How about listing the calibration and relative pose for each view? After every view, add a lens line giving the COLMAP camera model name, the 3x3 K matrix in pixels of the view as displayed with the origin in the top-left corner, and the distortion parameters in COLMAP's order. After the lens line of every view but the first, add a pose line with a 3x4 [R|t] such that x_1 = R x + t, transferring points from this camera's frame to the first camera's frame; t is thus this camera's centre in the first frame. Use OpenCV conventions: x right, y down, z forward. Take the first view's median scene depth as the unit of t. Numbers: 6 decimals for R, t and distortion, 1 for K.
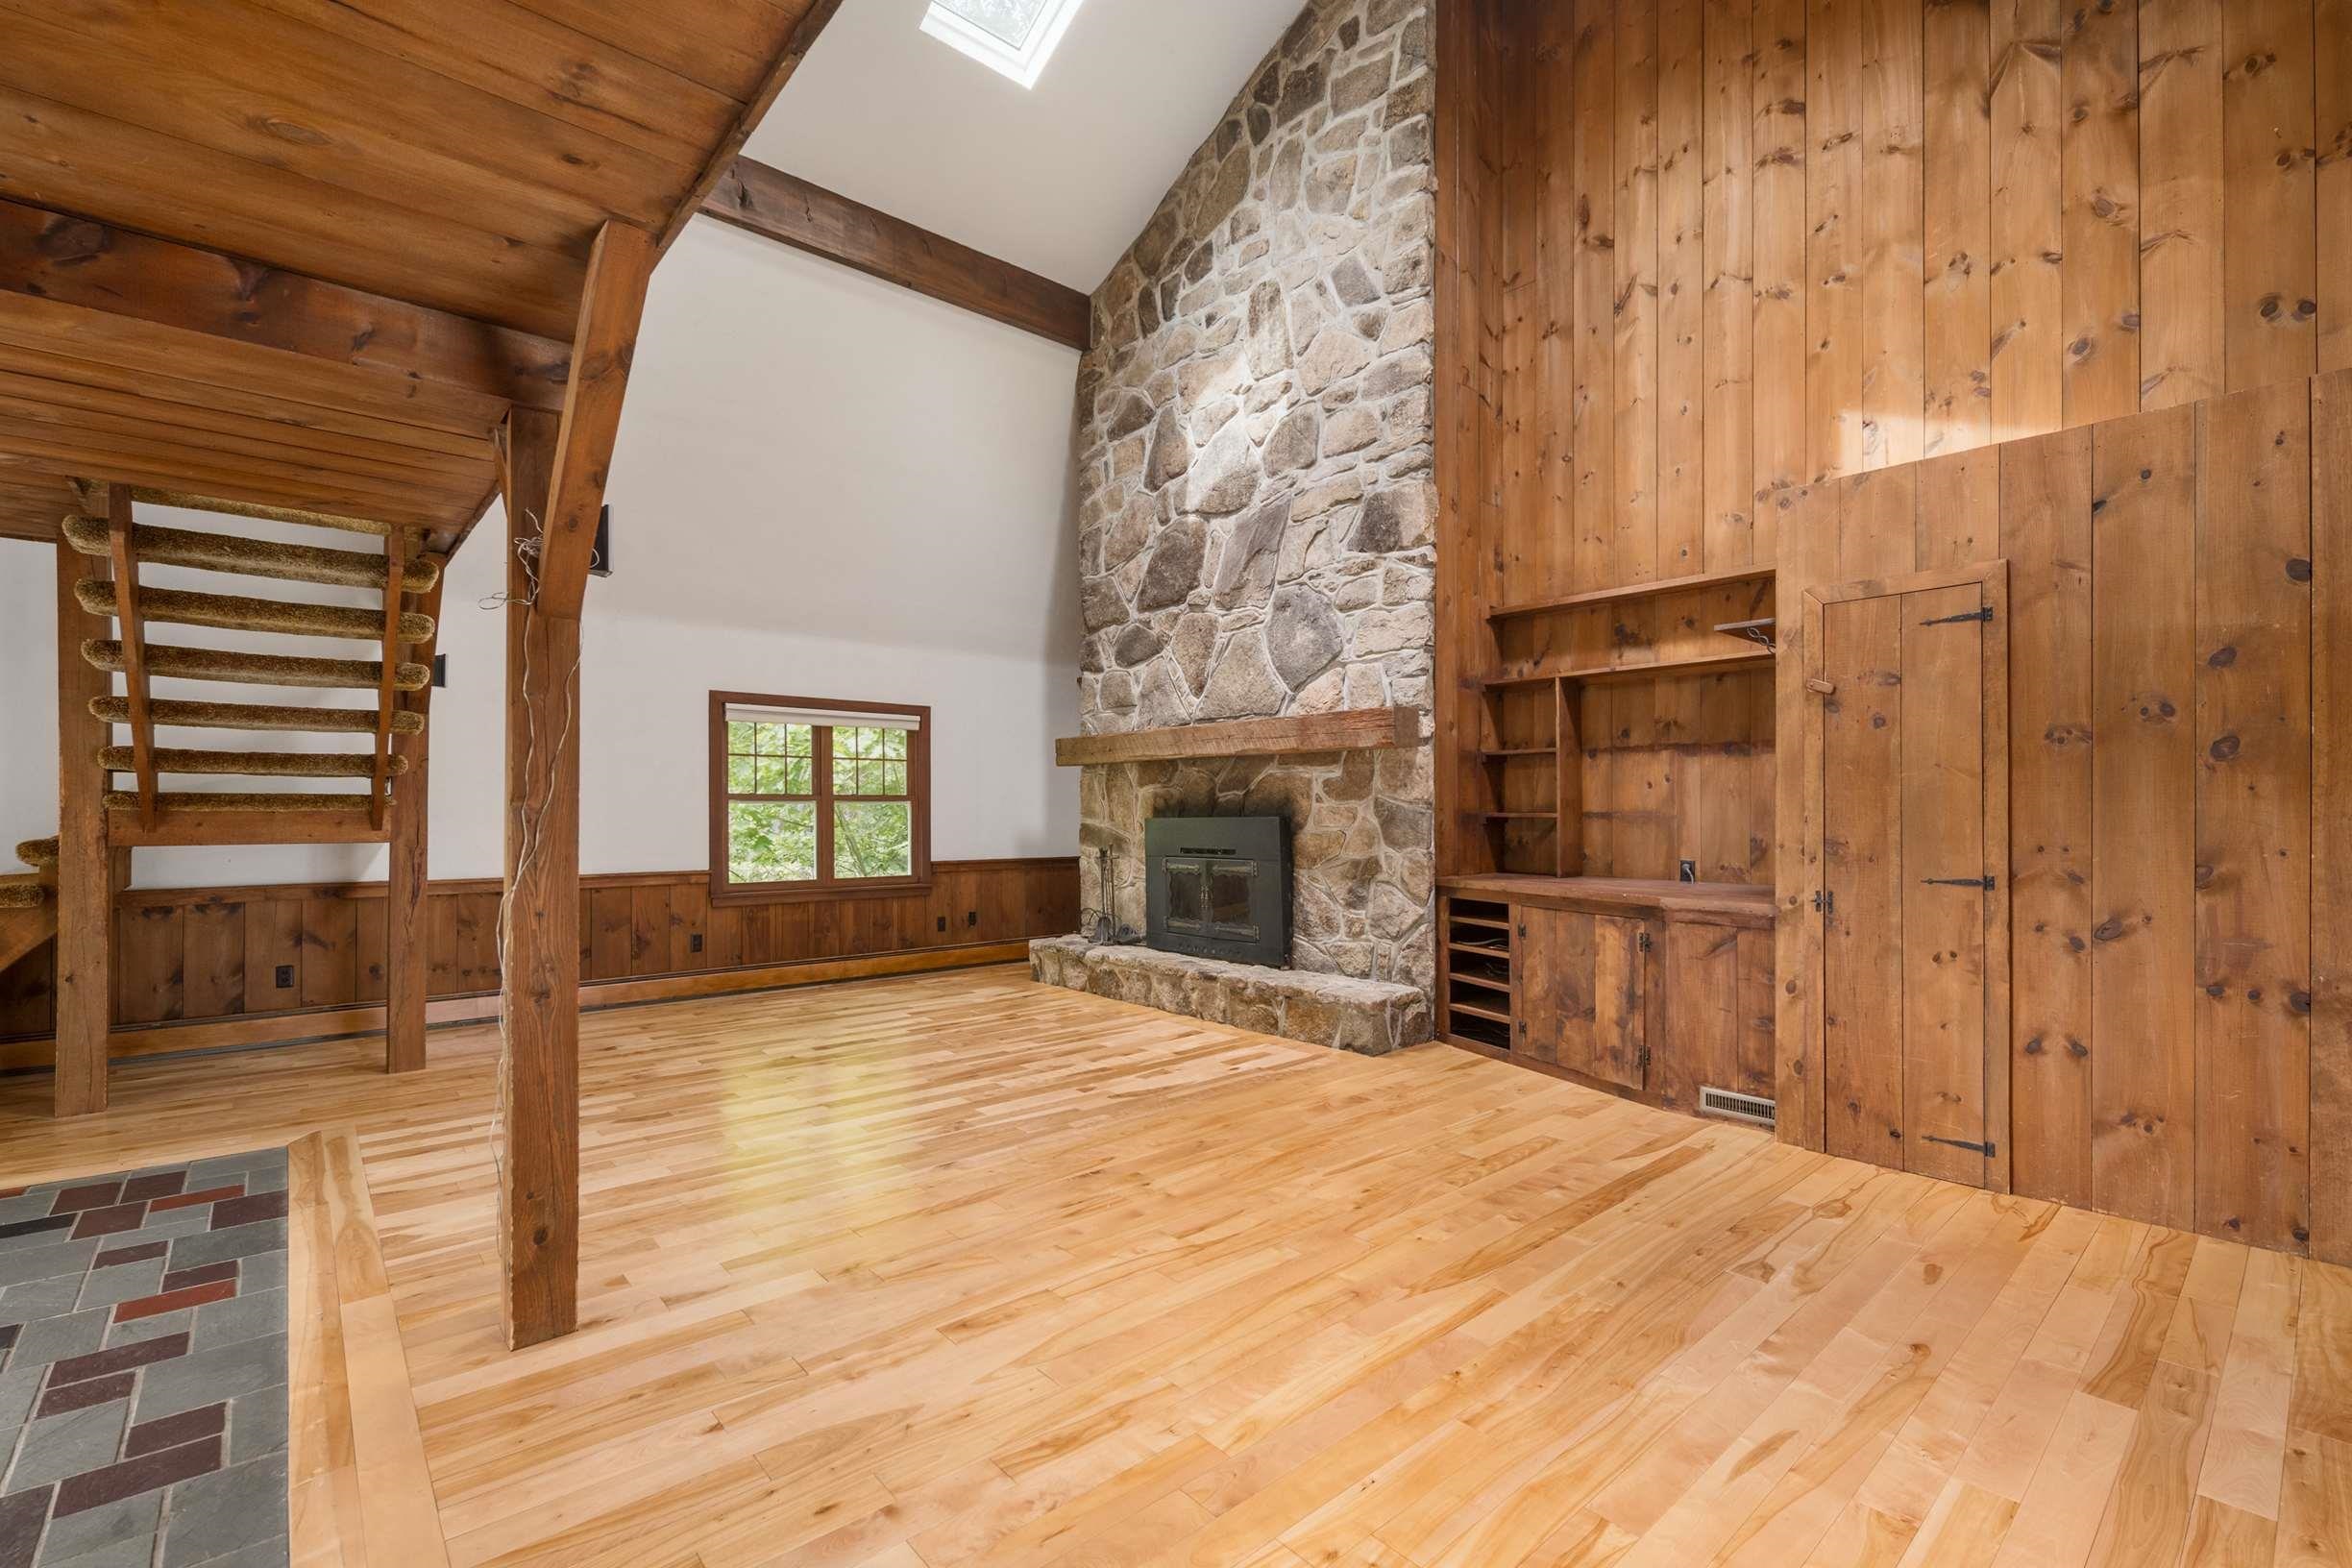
lens RADIAL K [[1023.0, 0, 1179.1], [0, 1023.0, 796.4], [0, 0, 1]] dist [0.009611, -0.003271]
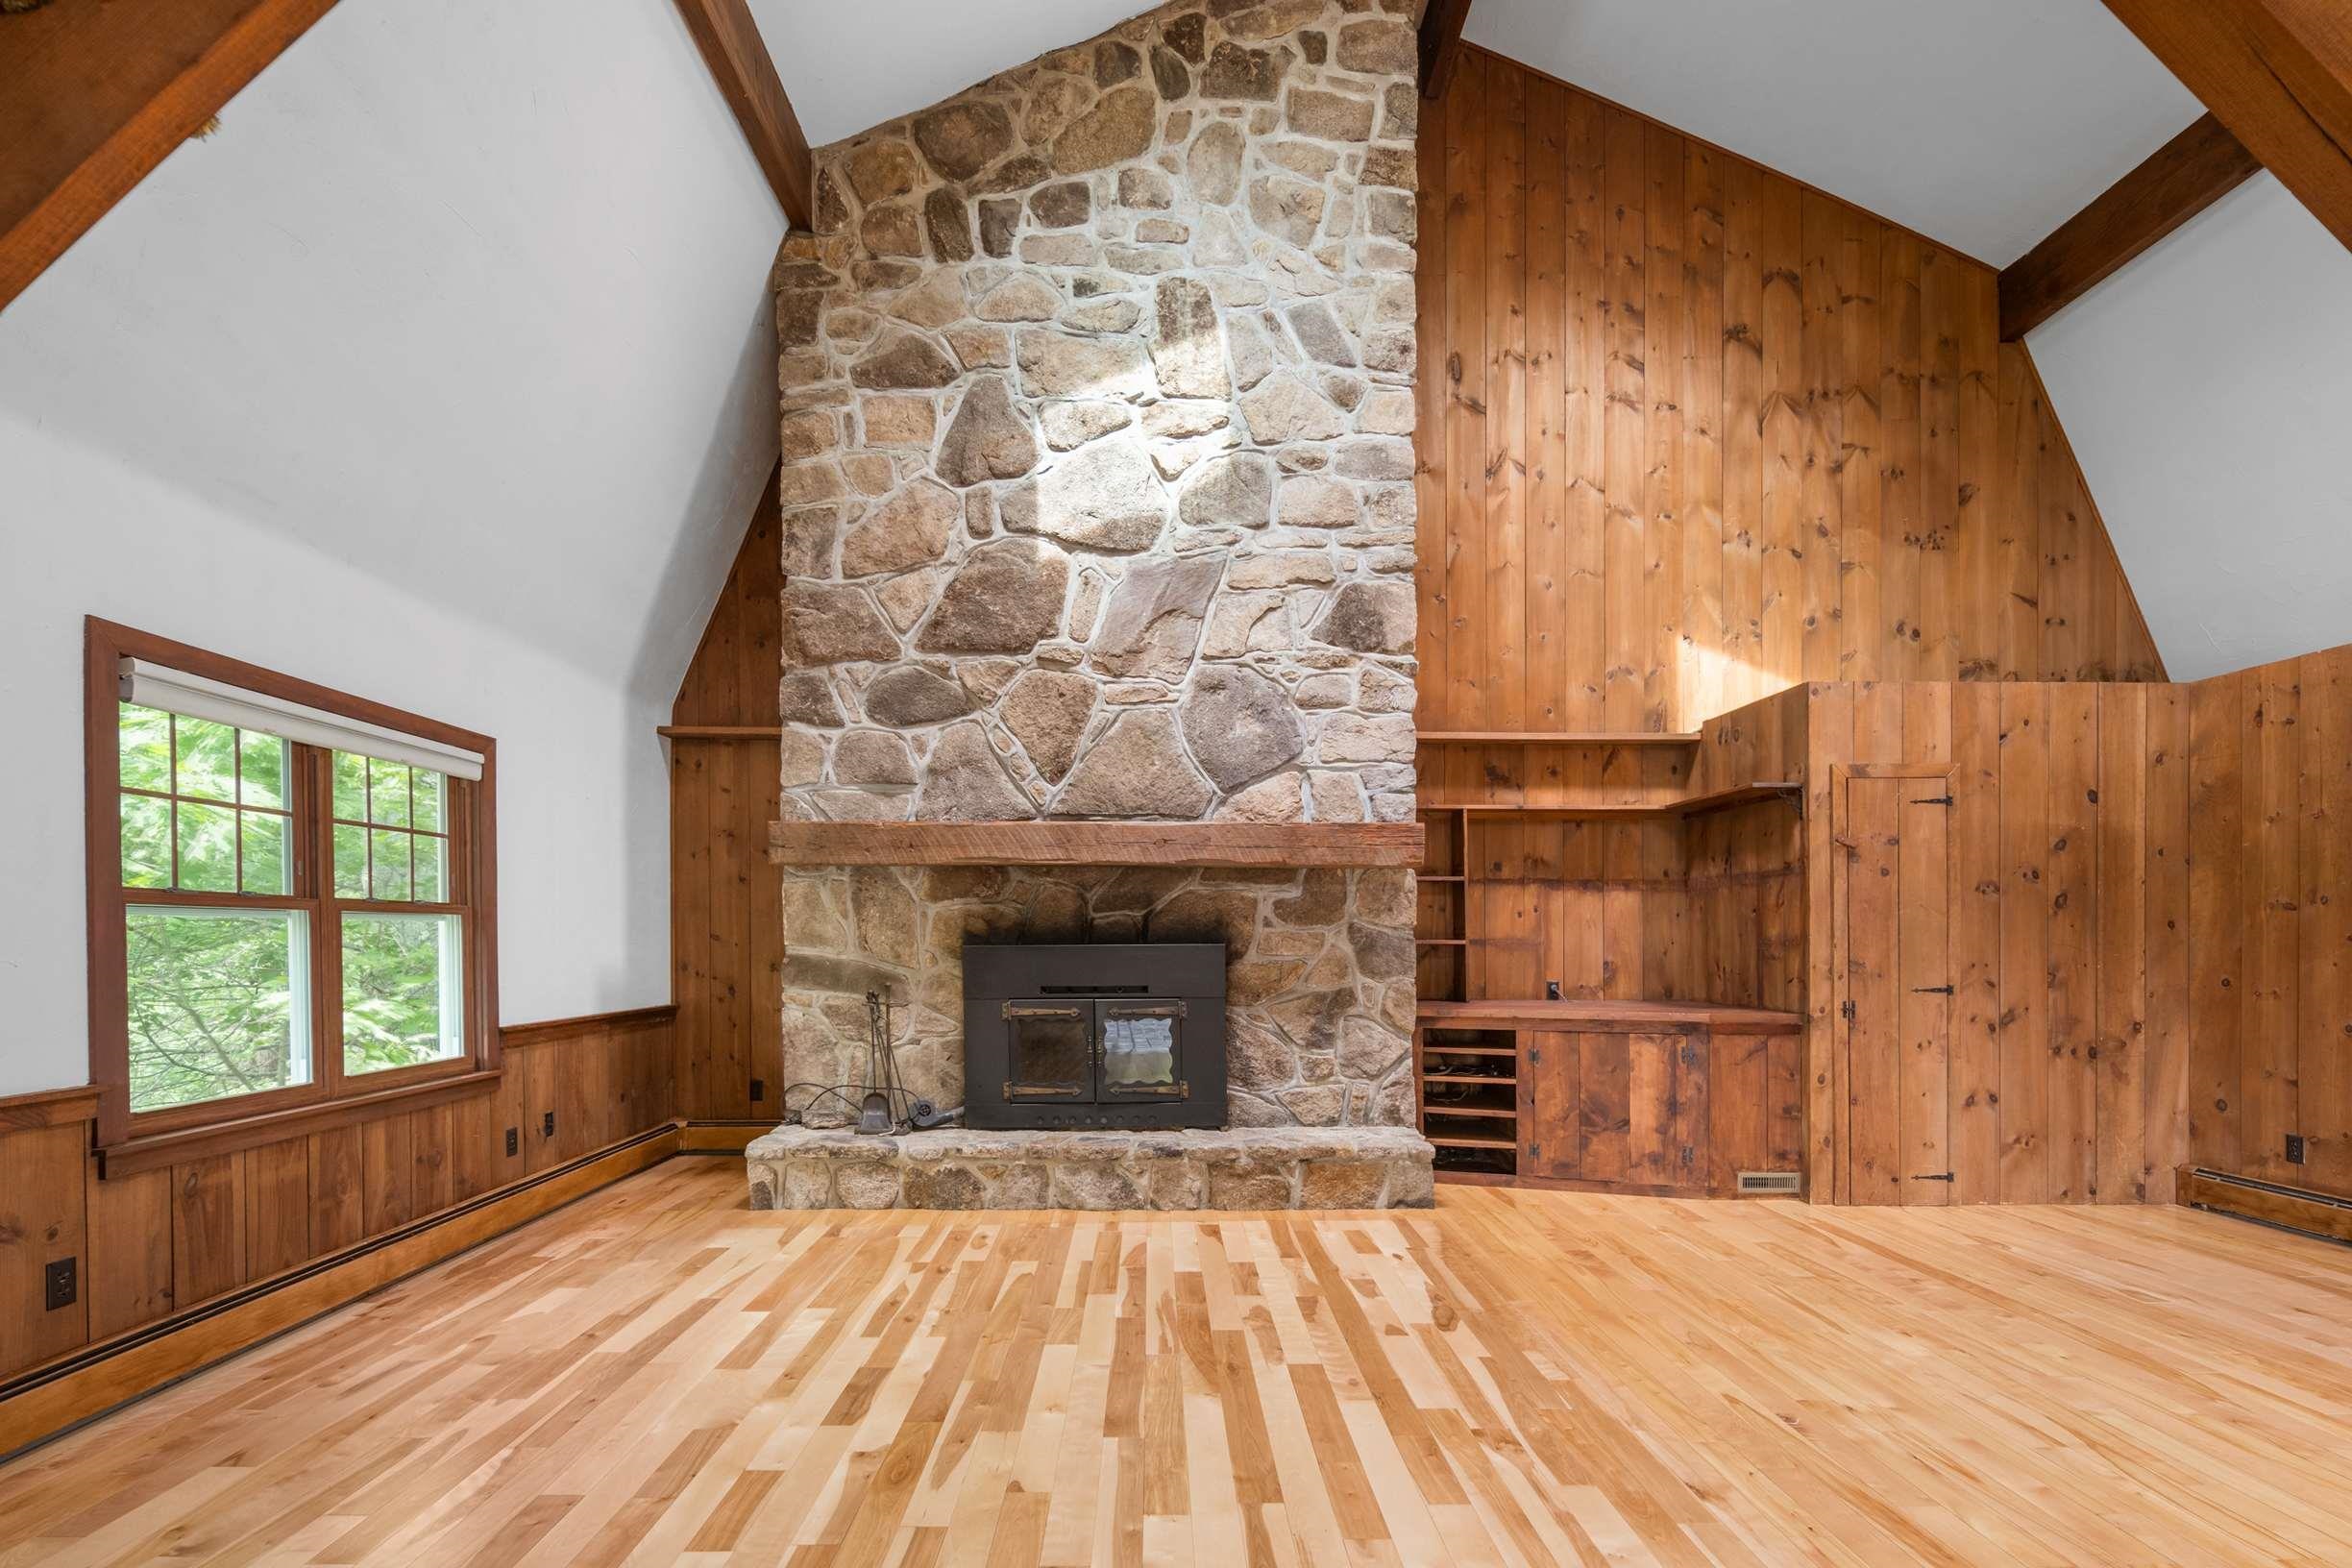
lens RADIAL K [[1023.0, 0, 1173.1], [0, 1023.0, 929.7], [0, 0, 1]] dist [0.009611, -0.003271]
pose [[0.648576, 0.009075, 0.761096, -0.585283], [-0.014207, 0.999899, 0.000185, 0.009511], [-0.761017, -0.010933, 0.648640, 0.529954]]
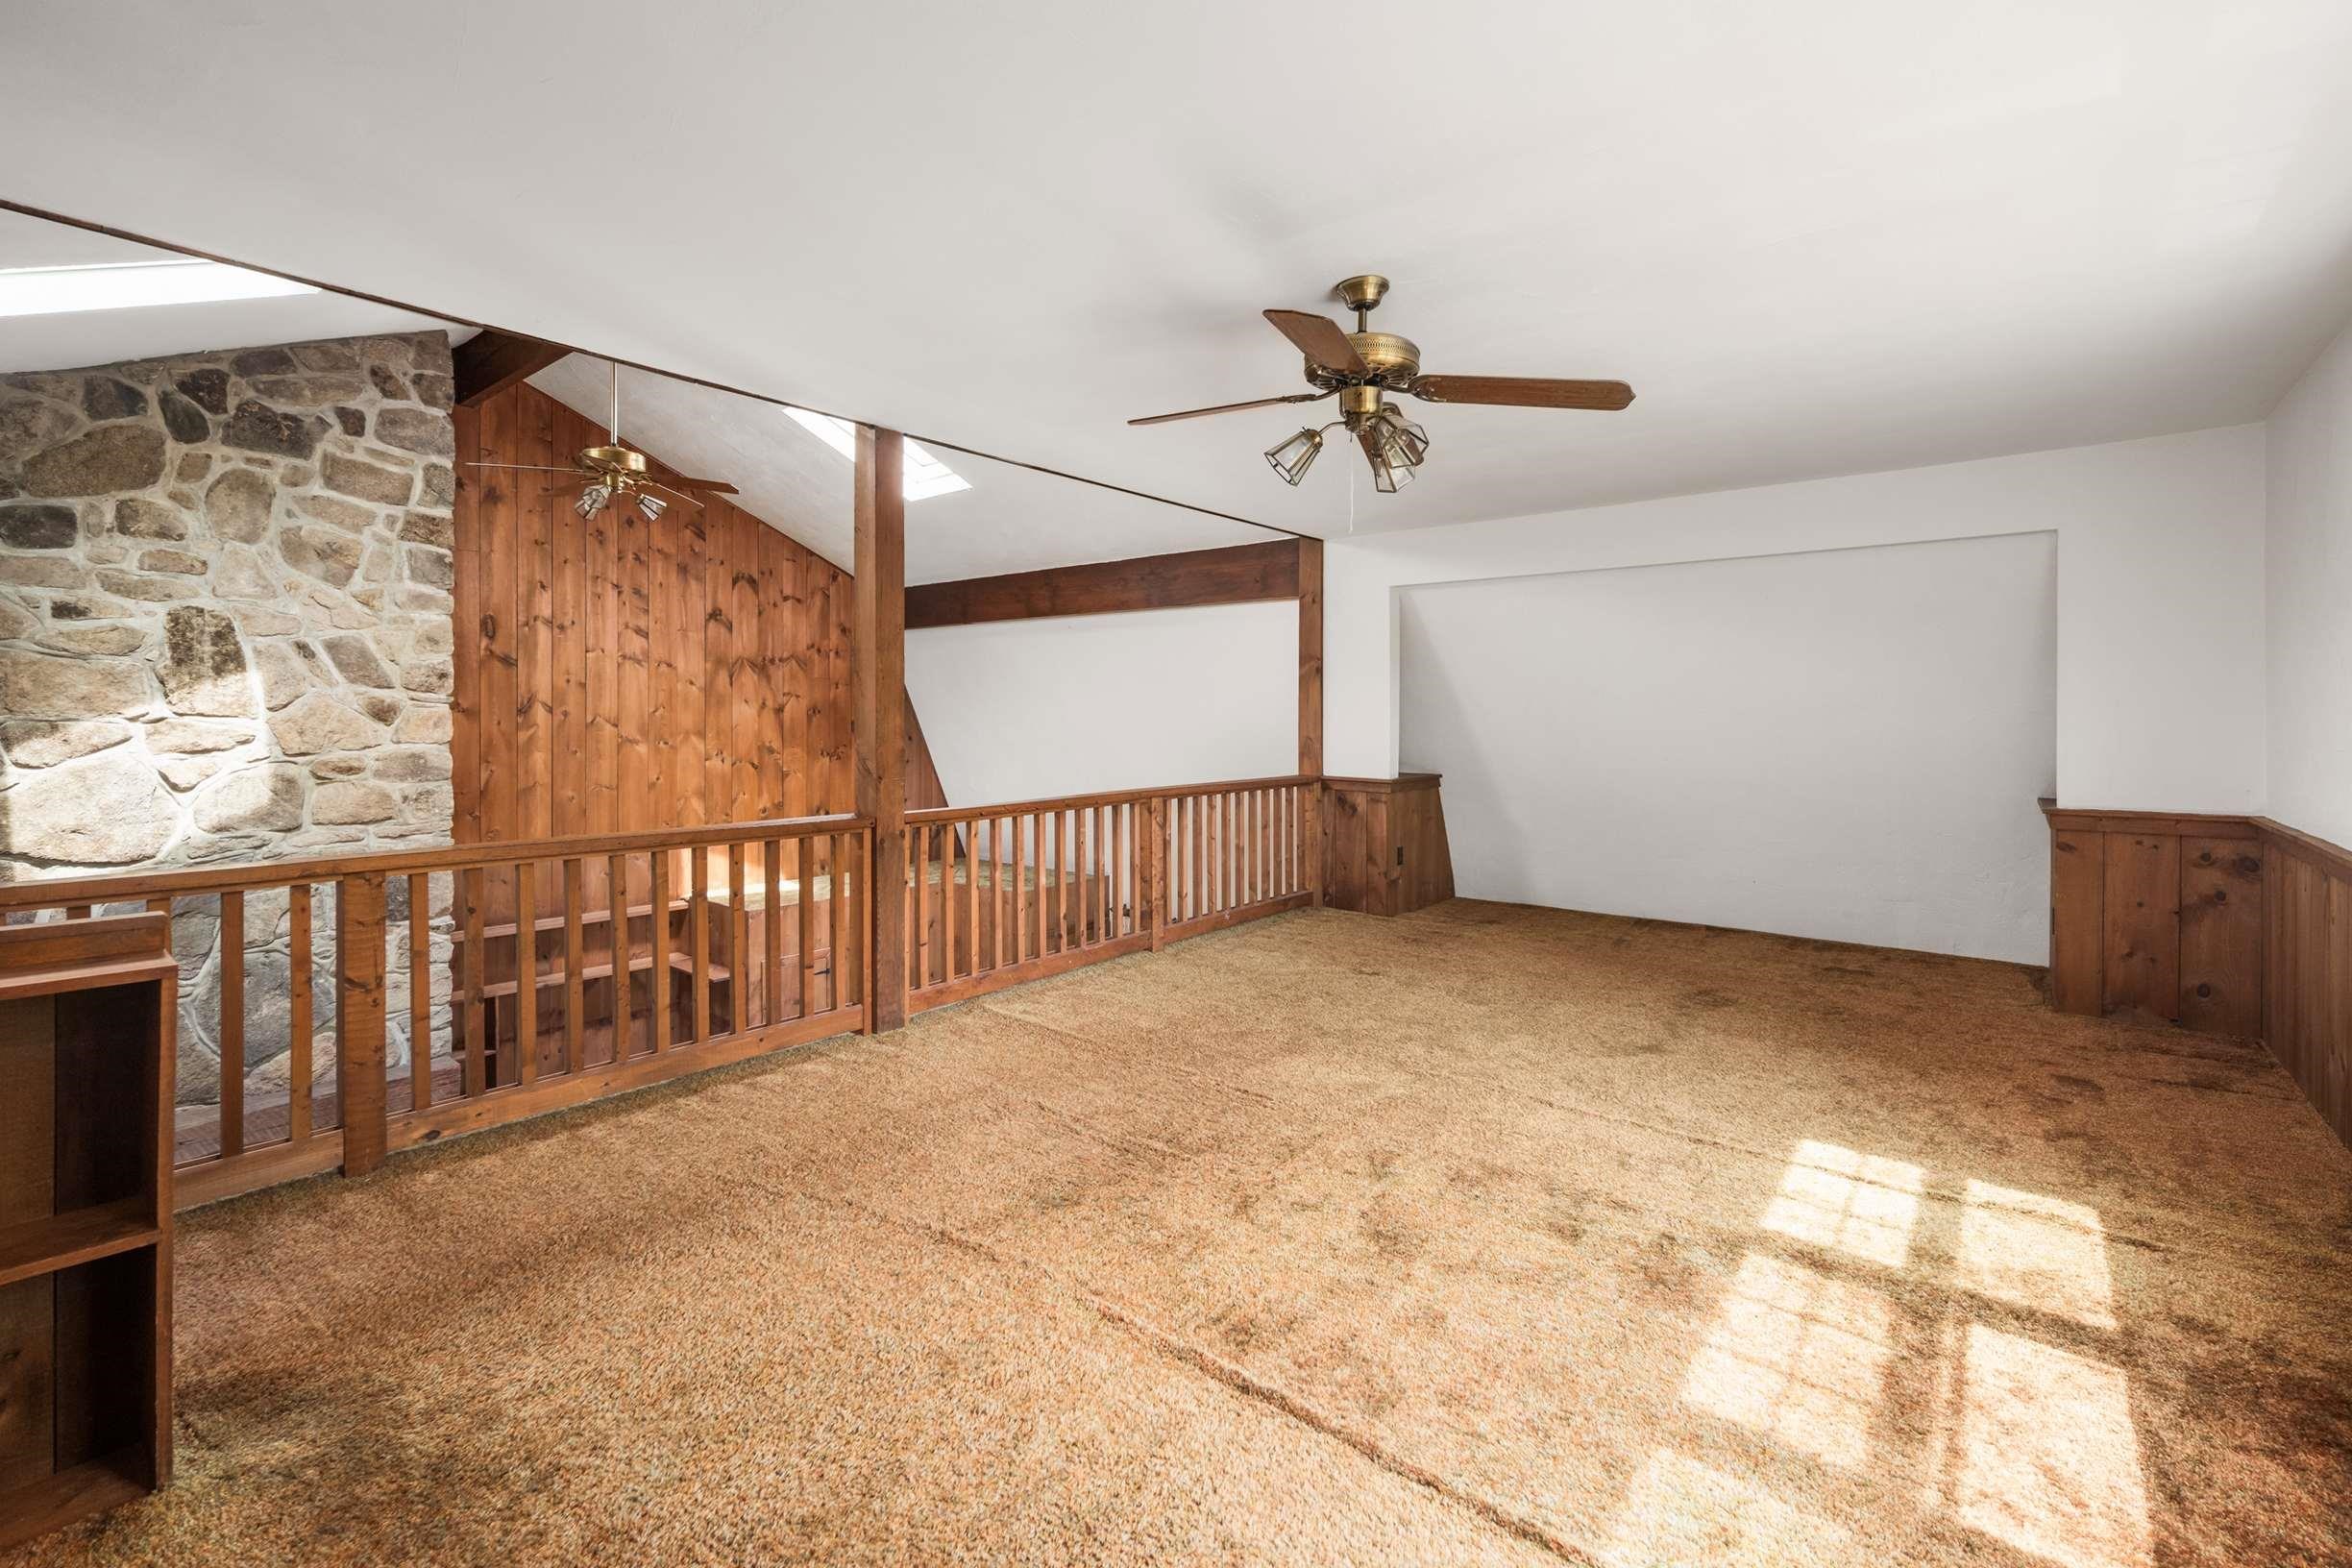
lens RADIAL K [[1023.0, 0, 1179.6], [0, 1023.0, 702.9], [0, 0, 1]] dist [0.009611, -0.003271]
pose [[-0.158114, 0.016636, 0.987281, -1.023014], [-0.008463, 0.999799, -0.018202, -0.455167], [-0.987385, -0.011234, -0.157941, 0.338527]]
